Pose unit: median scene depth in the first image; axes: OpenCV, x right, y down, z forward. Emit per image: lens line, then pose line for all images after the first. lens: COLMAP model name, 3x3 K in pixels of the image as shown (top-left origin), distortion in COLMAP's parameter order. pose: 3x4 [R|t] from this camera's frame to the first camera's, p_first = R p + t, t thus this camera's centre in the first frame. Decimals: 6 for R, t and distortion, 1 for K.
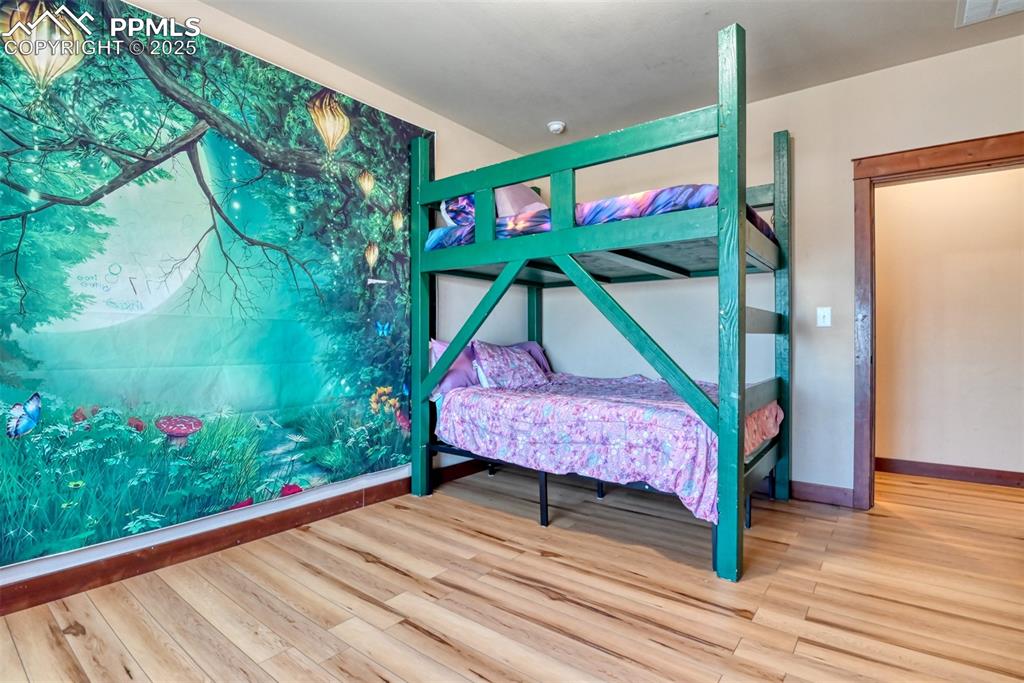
lens RADIAL K [[501.3, 0, 513.8], [0, 501.3, 342.8], [0, 0, 1]] dist [-0.028043, -0.002221]
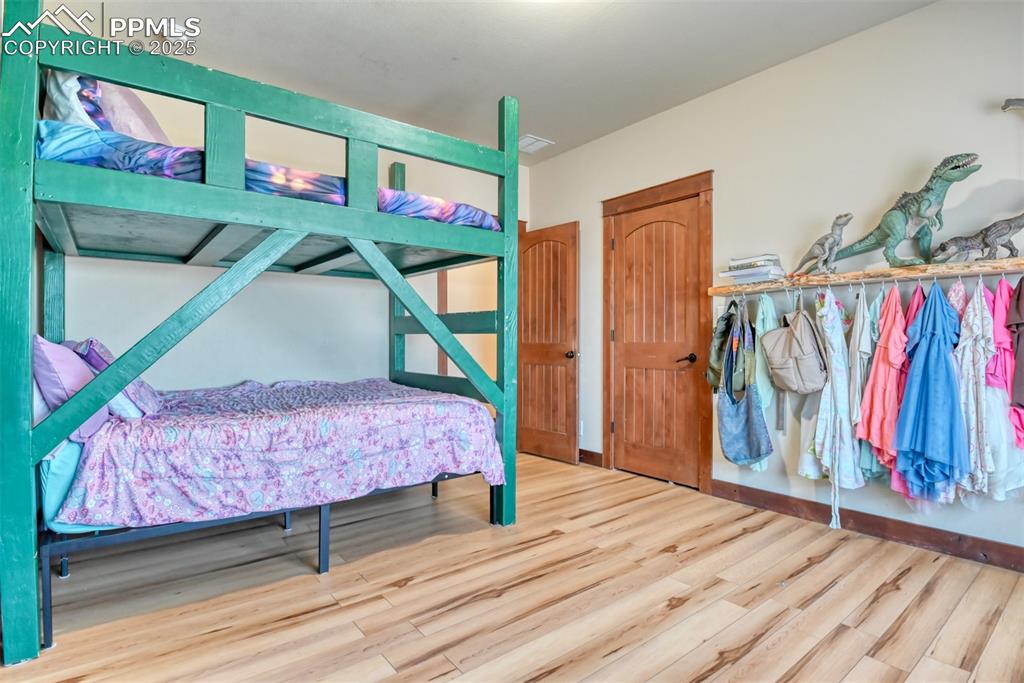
lens RADIAL K [[501.3, 0, 513.9], [0, 501.3, 340.0], [0, 0, 1]] dist [-0.028043, -0.002221]
pose [[0.240507, -0.000671, 0.970647, -0.706993], [0.002023, 0.999998, 0.000190, -0.003292], [-0.970645, 0.001918, 0.240508, 0.576036]]
